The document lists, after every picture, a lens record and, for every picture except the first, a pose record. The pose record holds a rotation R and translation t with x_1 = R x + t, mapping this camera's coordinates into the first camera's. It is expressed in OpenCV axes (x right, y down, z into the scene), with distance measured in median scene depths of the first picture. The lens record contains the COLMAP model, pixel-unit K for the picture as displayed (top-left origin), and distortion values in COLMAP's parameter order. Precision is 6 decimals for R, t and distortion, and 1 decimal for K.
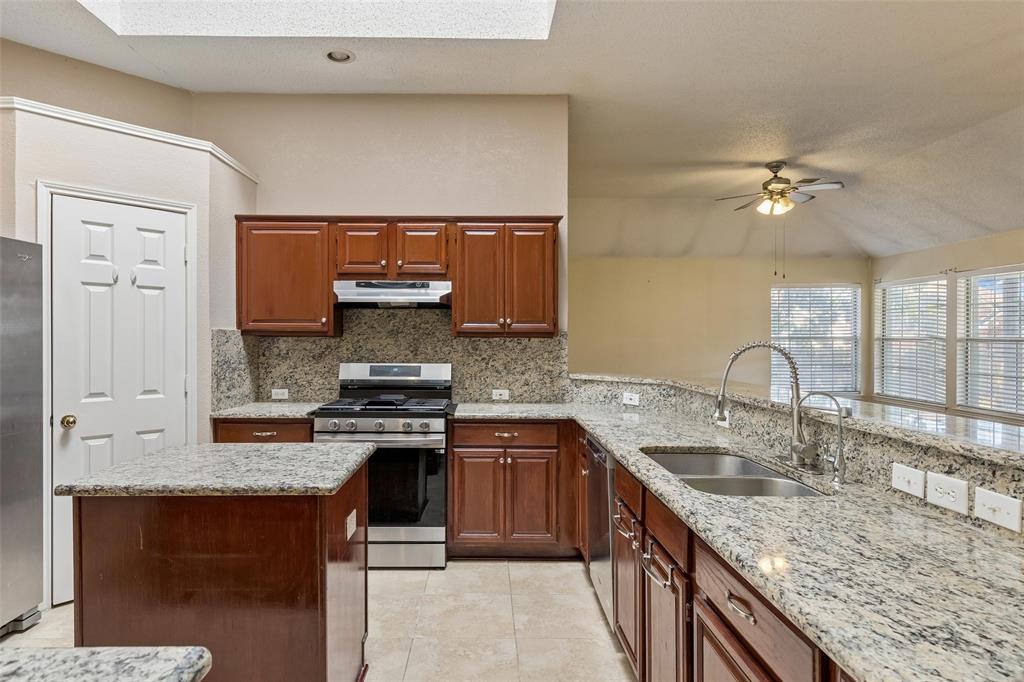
lens RADIAL K [[578.0, 0, 498.2], [0, 578.0, 340.6], [0, 0, 1]] dist [0.004524, -0.000267]
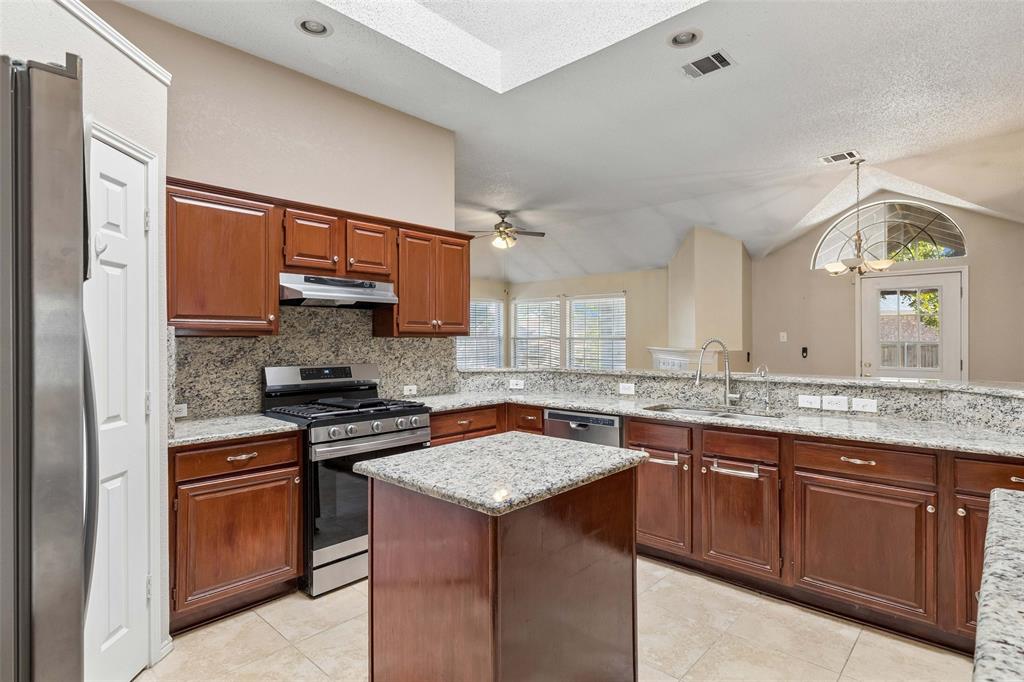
lens RADIAL K [[517.1, 0, 515.7], [0, 517.1, 337.3], [0, 0, 1]] dist [0.003337, 0.000849]
pose [[0.680467, -0.002199, 0.732775, -0.582735], [0.007954, 0.999959, -0.004385, 0.000220], [-0.732735, 0.008812, 0.680456, 0.195758]]
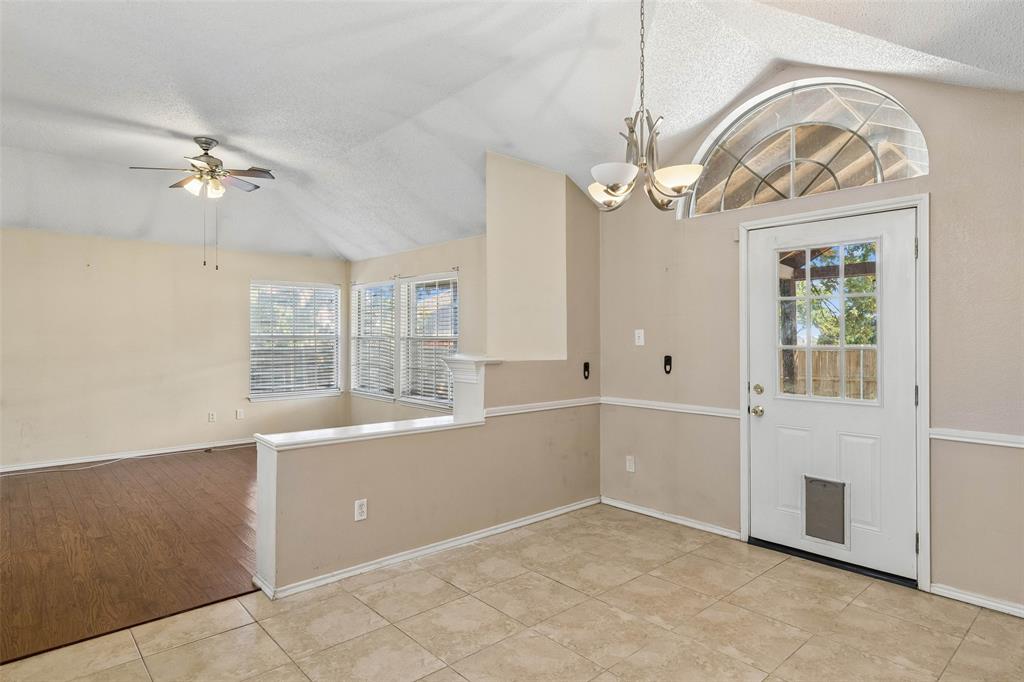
lens RADIAL K [[559.7, 0, 517.5], [0, 559.7, 339.0], [0, 0, 1]] dist [0.007959, 0.001489]
pose [[0.743053, -0.003387, 0.669224, 0.366675], [0.004133, 0.999991, 0.000473, 0.000065], [-0.669220, 0.002415, 0.743061, 0.063198]]
